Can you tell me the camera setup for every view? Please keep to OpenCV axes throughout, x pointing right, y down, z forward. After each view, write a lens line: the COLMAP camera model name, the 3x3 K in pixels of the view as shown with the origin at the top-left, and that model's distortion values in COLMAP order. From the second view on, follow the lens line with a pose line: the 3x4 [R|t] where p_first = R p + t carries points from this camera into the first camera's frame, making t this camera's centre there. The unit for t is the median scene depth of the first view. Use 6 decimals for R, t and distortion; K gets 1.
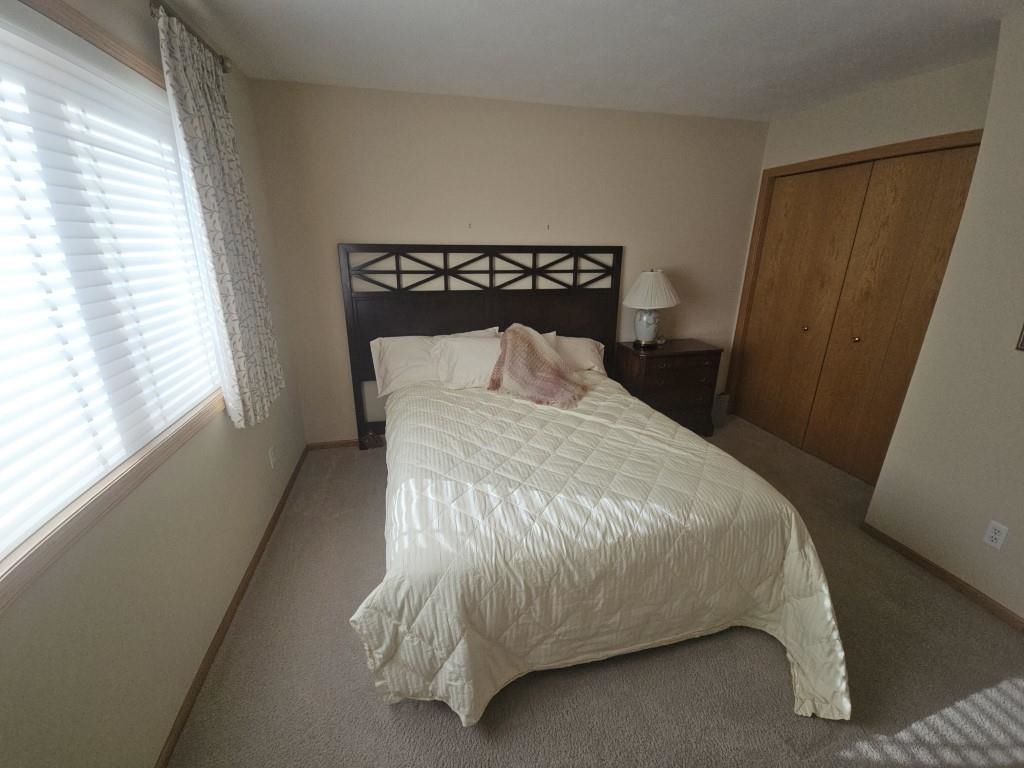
lens RADIAL K [[407.6, 0, 510.1], [0, 407.6, 387.2], [0, 0, 1]] dist [-0.012280, -0.000044]
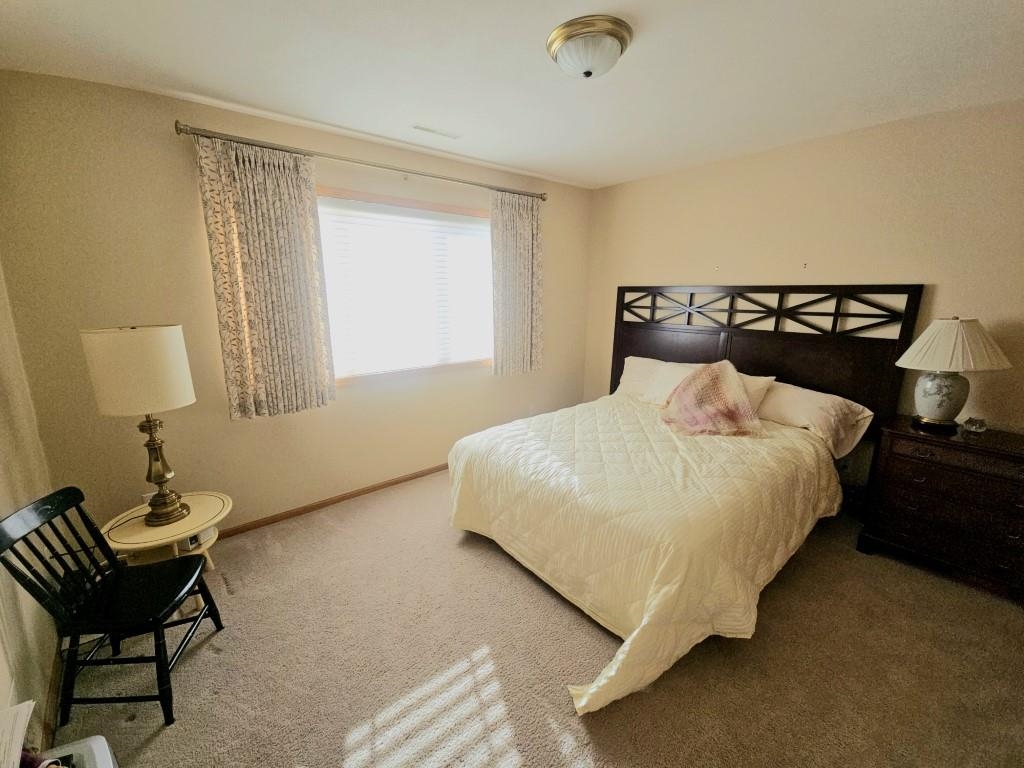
lens RADIAL K [[422.1, 0, 512.9], [0, 422.1, 381.1], [0, 0, 1]] dist [0.001398, -0.000036]
pose [[0.449693, 0.185489, -0.873710, 0.670520], [-0.282366, 0.957554, 0.057957, -0.016149], [0.847376, 0.220643, 0.482982, 0.045053]]
